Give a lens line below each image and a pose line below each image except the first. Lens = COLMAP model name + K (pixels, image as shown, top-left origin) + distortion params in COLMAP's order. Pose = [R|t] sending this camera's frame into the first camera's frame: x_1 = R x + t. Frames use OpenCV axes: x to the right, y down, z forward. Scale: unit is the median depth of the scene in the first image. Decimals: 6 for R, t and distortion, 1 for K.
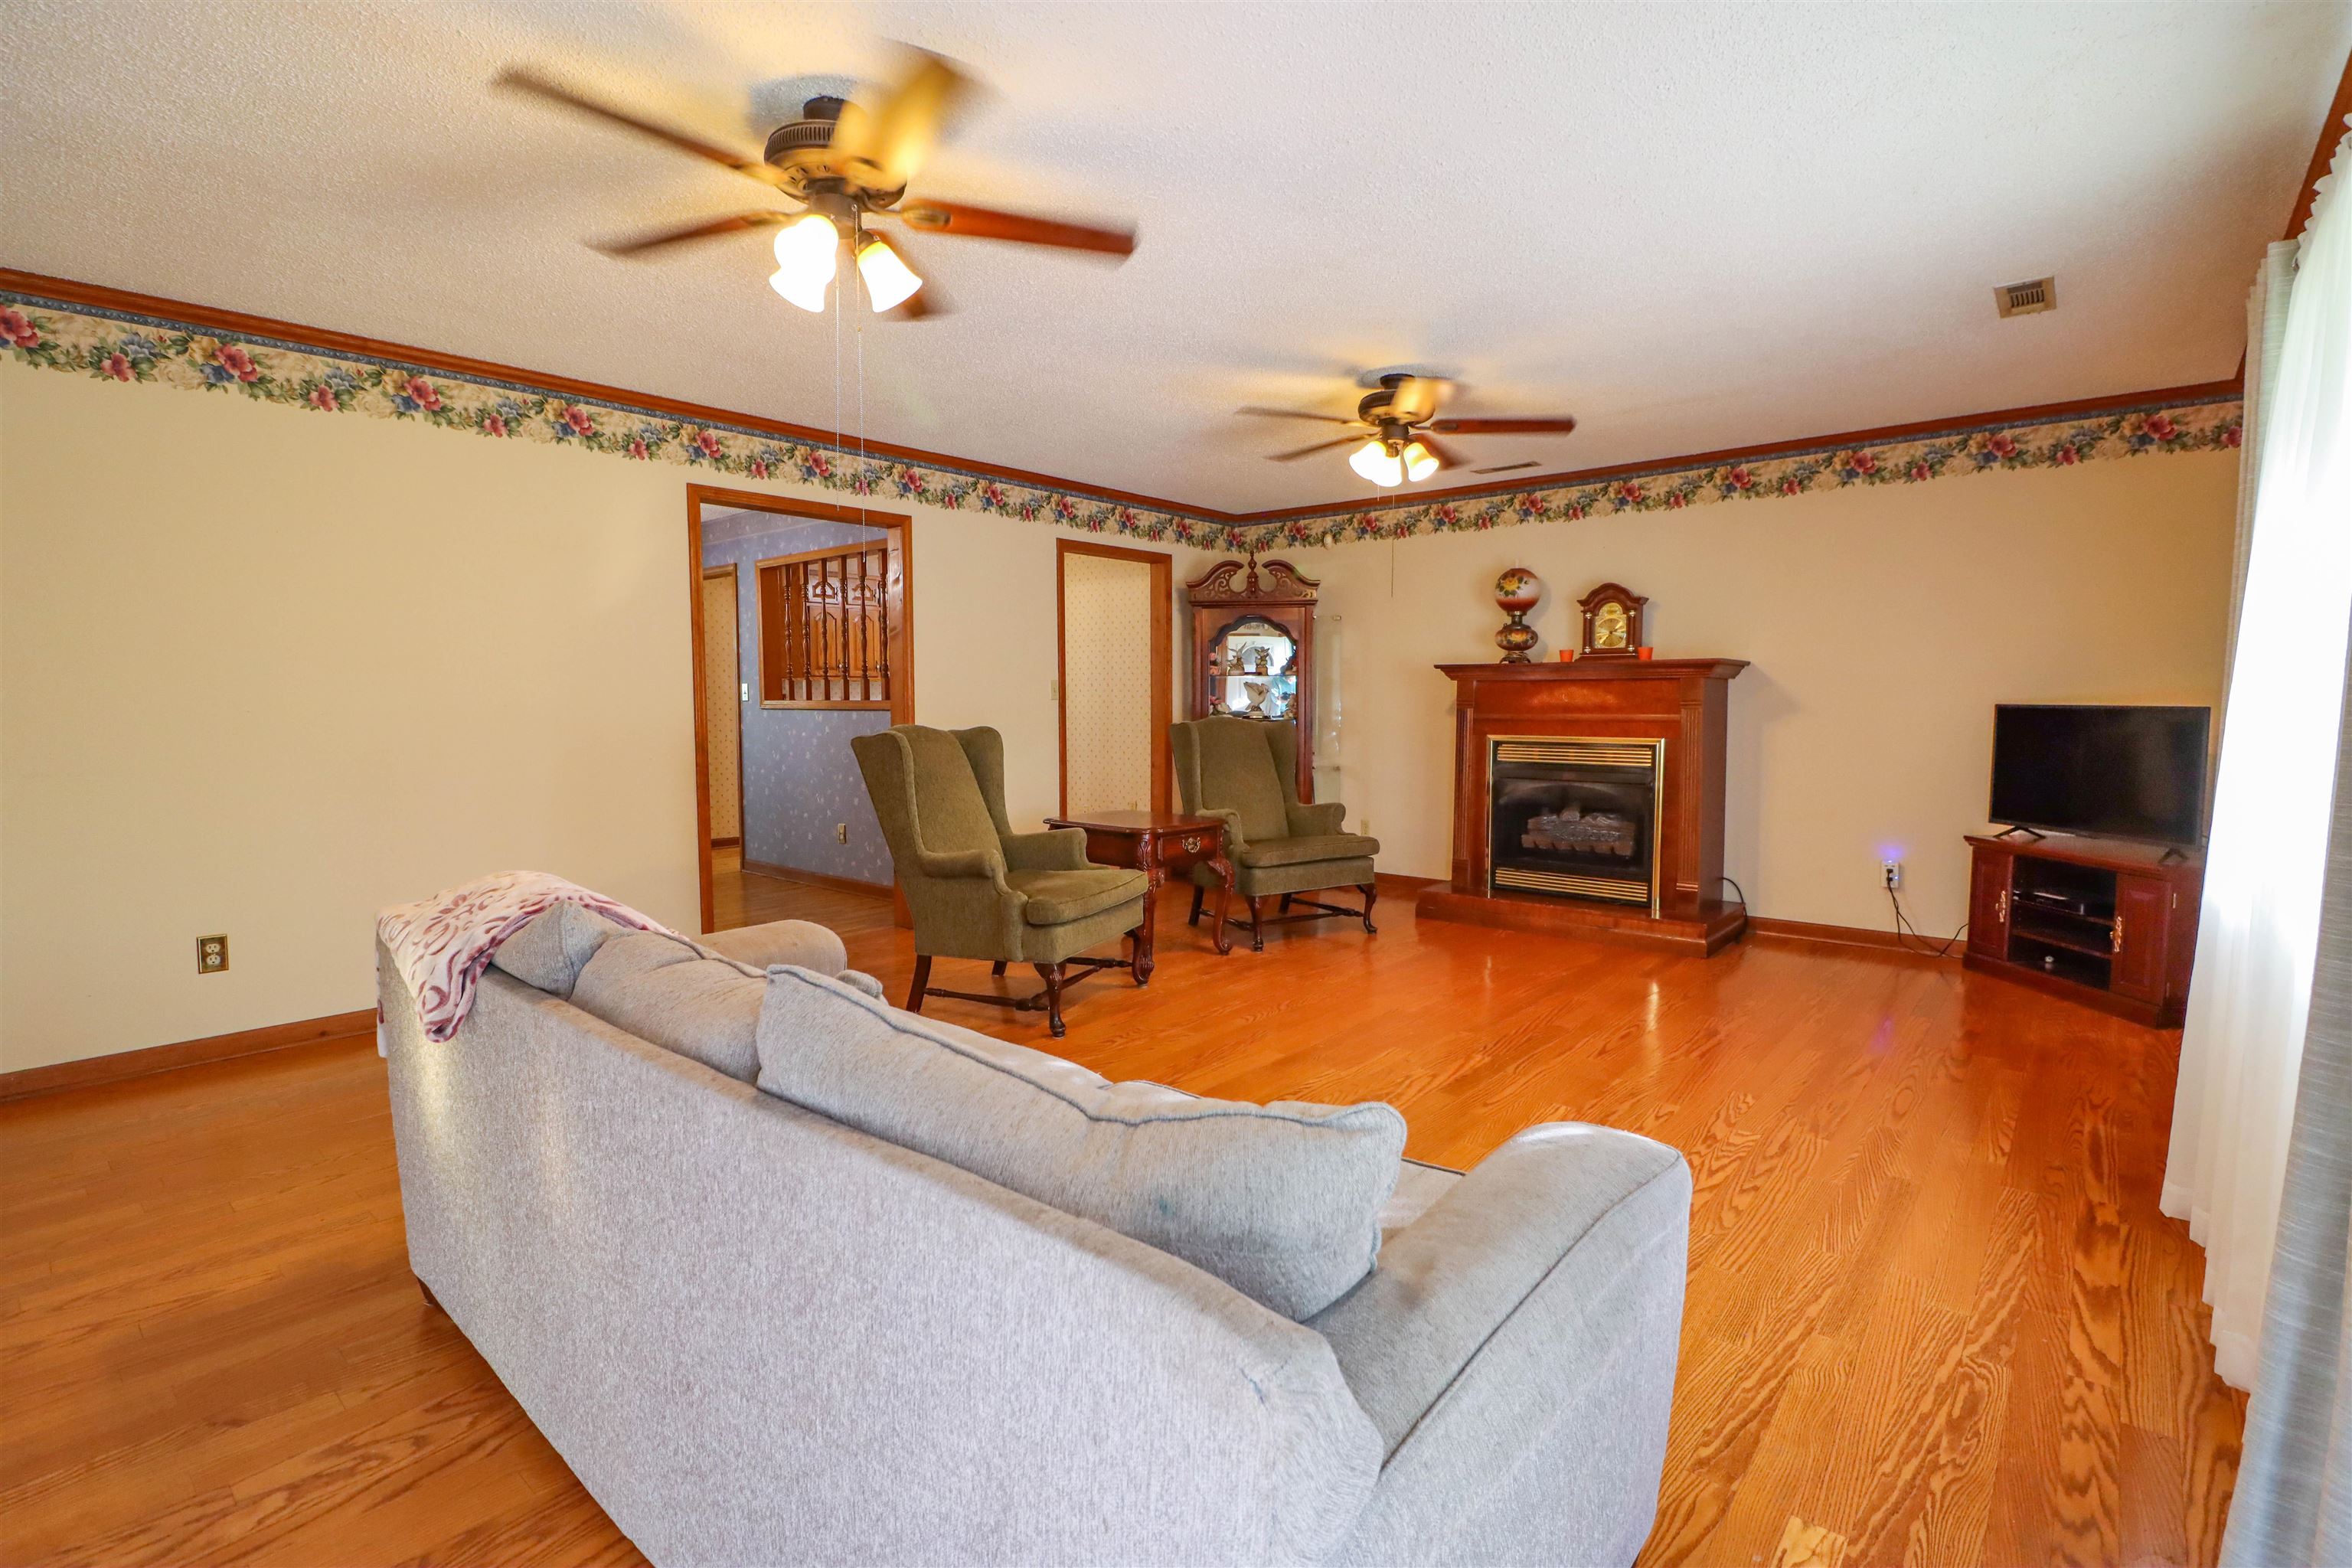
lens RADIAL K [[1089.2, 0, 1173.1], [0, 1089.2, 787.7], [0, 0, 1]] dist [-0.005916, -0.008742]
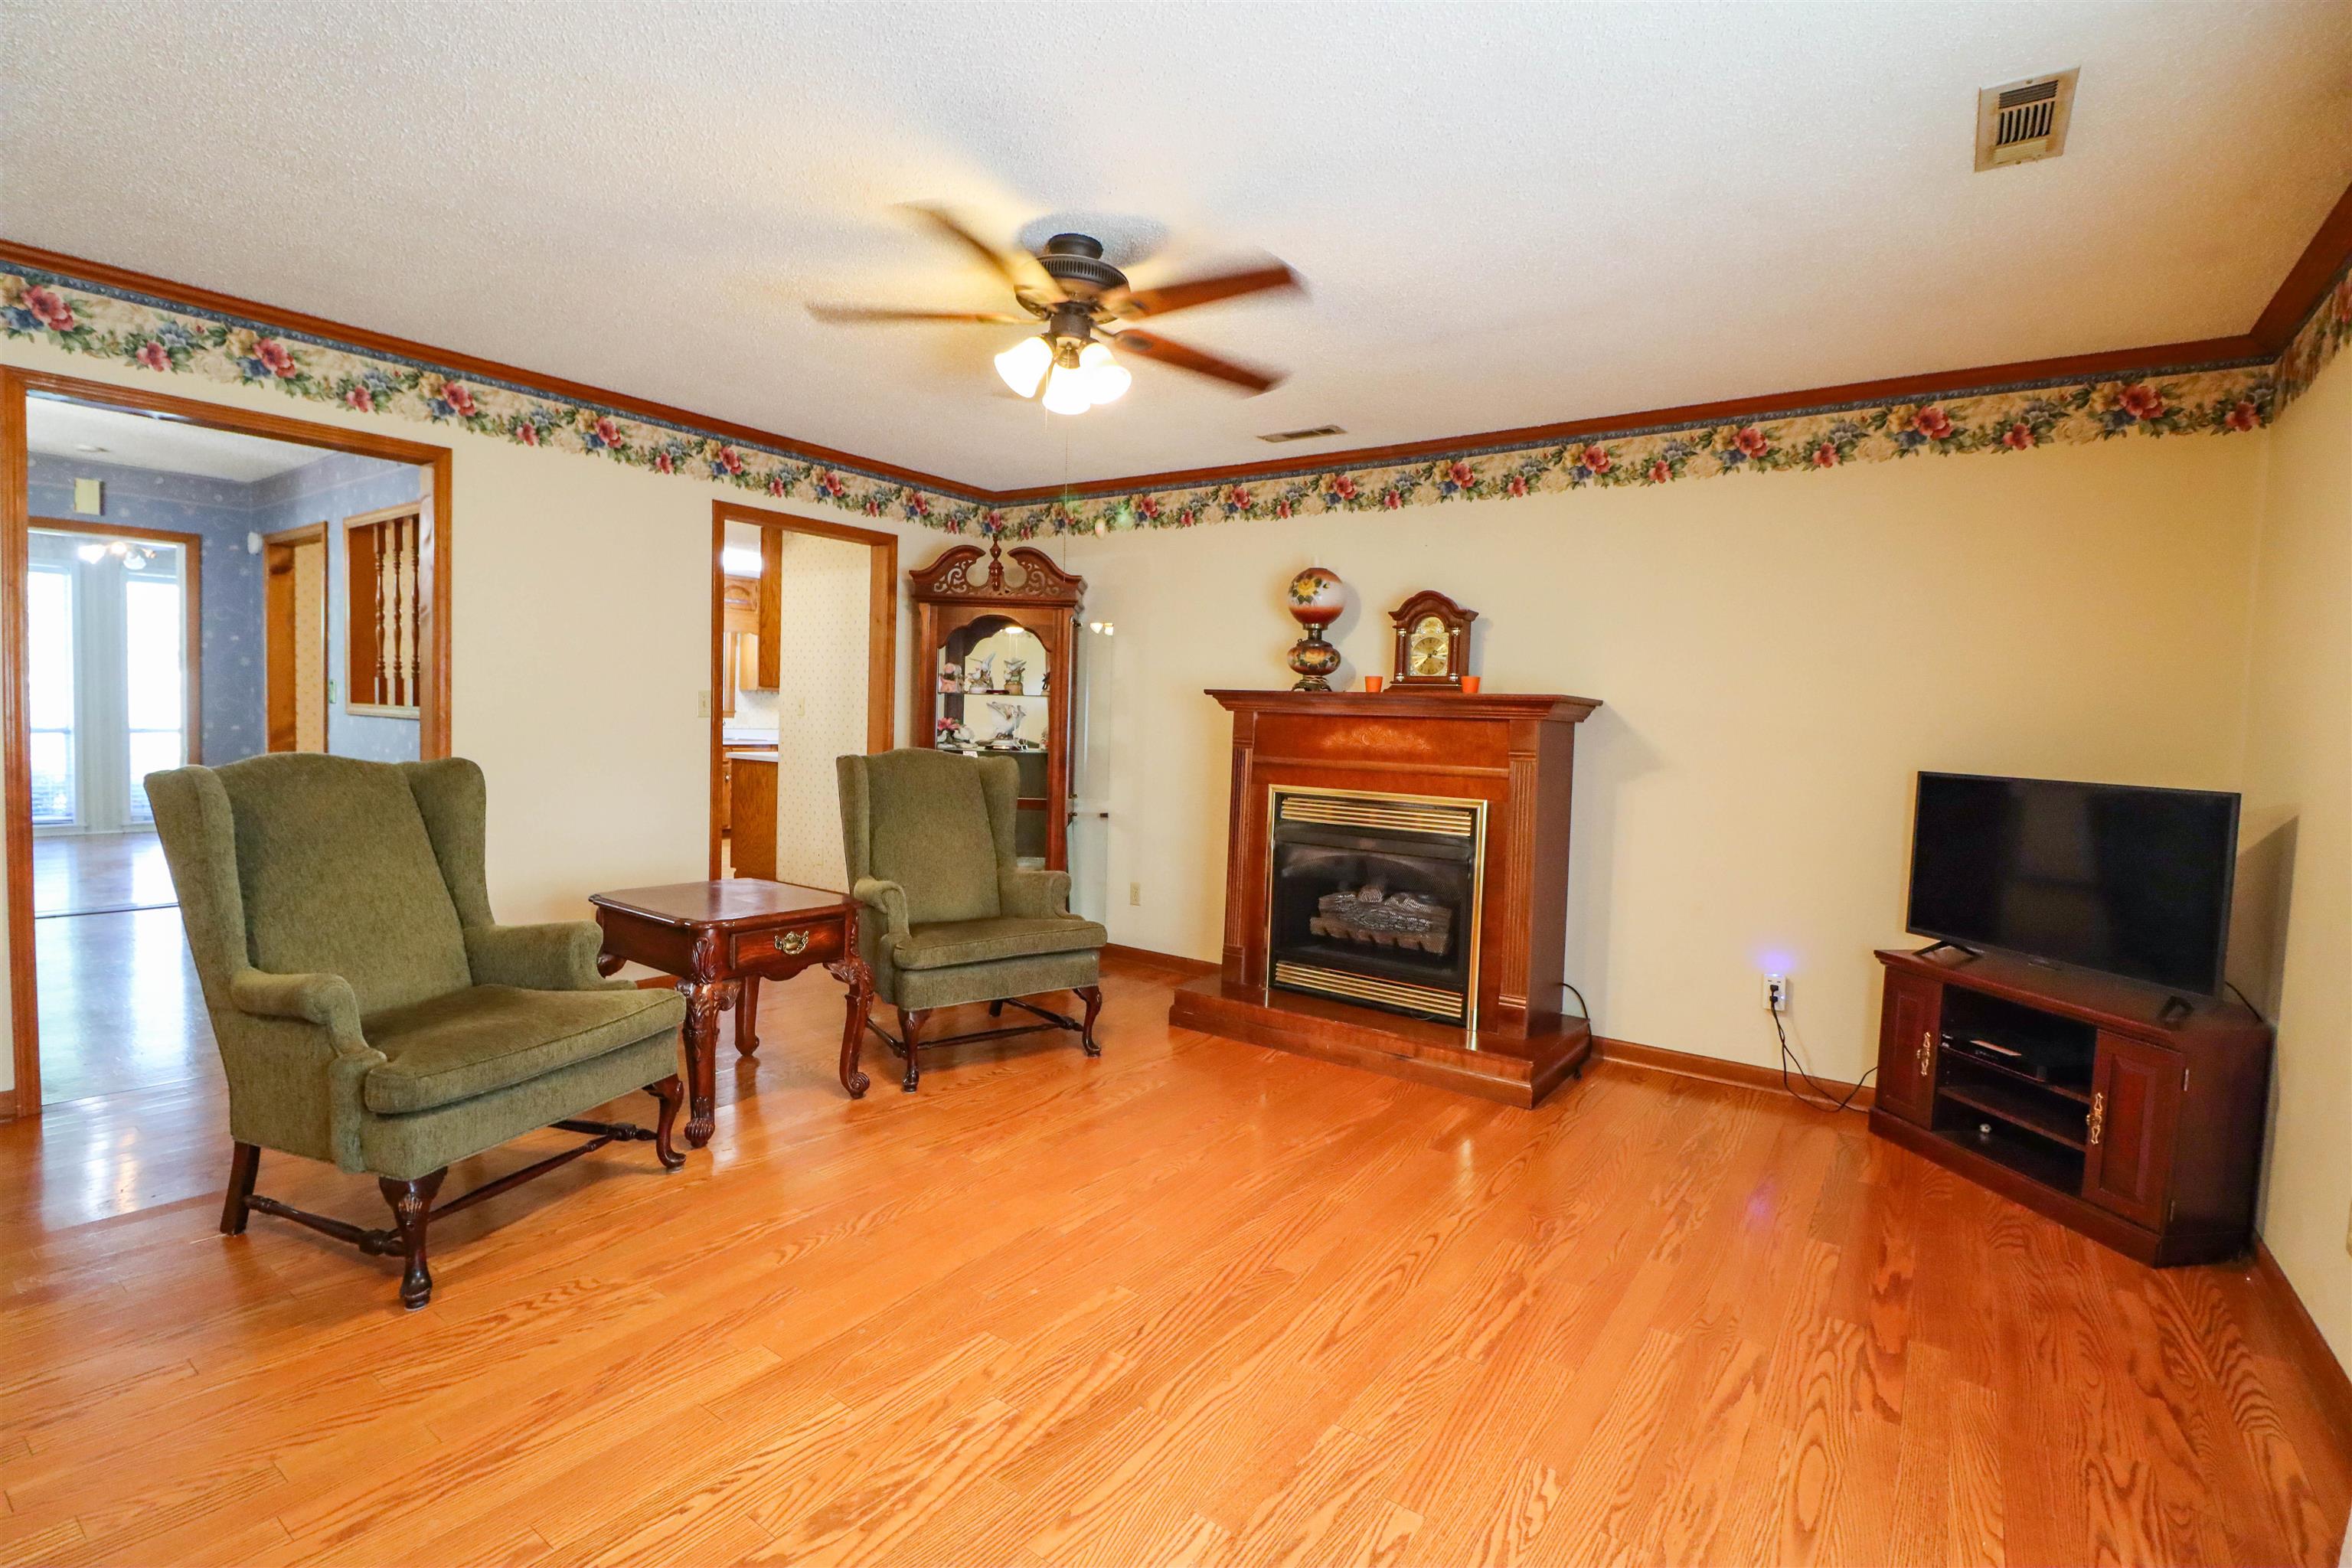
lens RADIAL K [[1089.2, 0, 1170.4], [0, 1089.2, 782.2], [0, 0, 1]] dist [-0.005916, -0.008742]
pose [[0.995494, 0.030723, 0.089710, 0.168714], [-0.028933, 0.999357, -0.021186, -0.035382], [-0.090304, 0.018495, 0.995743, 0.279378]]
